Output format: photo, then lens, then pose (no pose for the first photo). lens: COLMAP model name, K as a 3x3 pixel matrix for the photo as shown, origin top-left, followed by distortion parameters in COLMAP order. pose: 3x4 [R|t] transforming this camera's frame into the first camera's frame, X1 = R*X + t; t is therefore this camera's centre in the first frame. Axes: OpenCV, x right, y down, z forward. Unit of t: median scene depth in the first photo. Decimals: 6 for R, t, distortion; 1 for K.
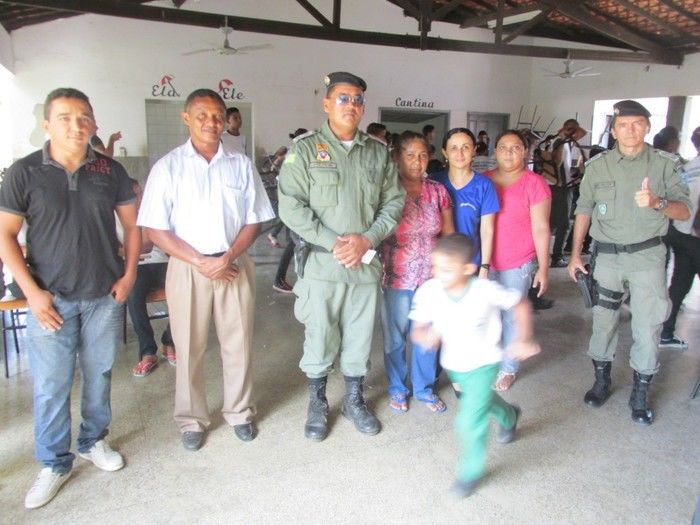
lens RADIAL K [[584.1, 0, 348.0], [0, 584.1, 262.3], [0, 0, 1]] dist [-0.037841, 0.007759]
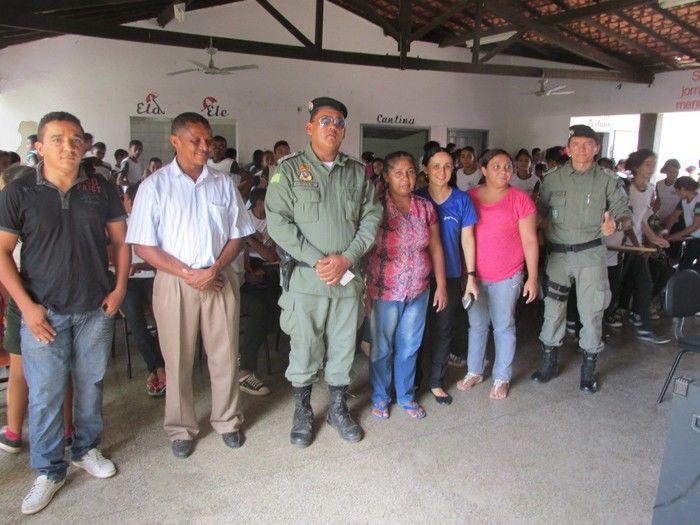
lens RADIAL K [[584.1, 0, 348.8], [0, 584.1, 263.3], [0, 0, 1]] dist [-0.037841, 0.007759]
pose [[0.999559, -0.007337, 0.028764, 0.002624], [0.007982, 0.999718, -0.022381, 0.001425], [-0.028592, 0.022601, 0.999336, -0.044030]]
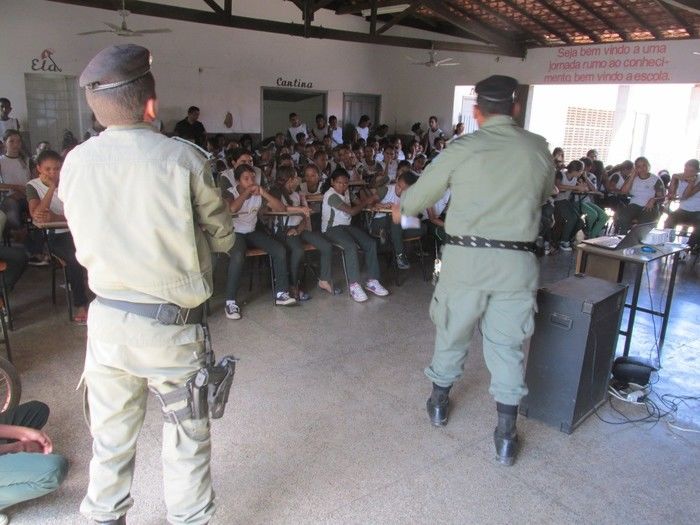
lens RADIAL K [[584.1, 0, 350.1], [0, 584.1, 264.8], [0, 0, 1]] dist [-0.037841, 0.007759]
pose [[0.975381, -0.036221, 0.217531, -0.094786], [0.026442, 0.998512, 0.047699, 0.028466], [-0.218935, -0.040772, 0.974887, -0.222511]]
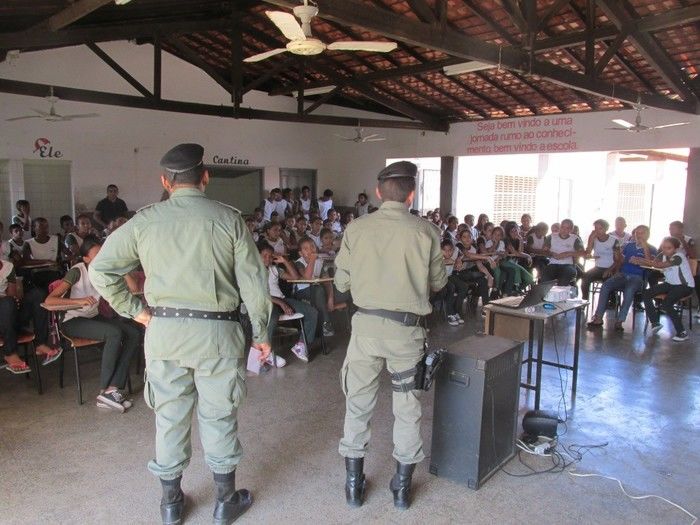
lens RADIAL K [[584.1, 0, 353.5], [0, 584.1, 260.7], [0, 0, 1]] dist [-0.037841, 0.007759]
pose [[0.950959, -0.046399, 0.305816, -0.032415], [0.072163, 0.994682, -0.073484, 0.031957], [-0.300780, 0.091949, 0.949251, -0.283081]]
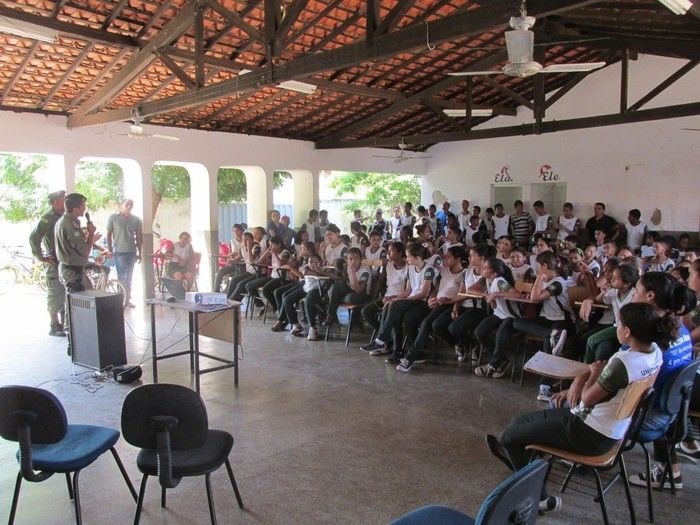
lens RADIAL K [[584.1, 0, 348.1], [0, 584.1, 260.5], [0, 0, 1]] dist [-0.037841, 0.007759]
pose [[0.344754, 0.068595, -0.936183, 2.208604], [-0.189827, 0.981815, 0.002034, -0.121031], [0.919299, 0.177011, 0.351506, 0.639383]]
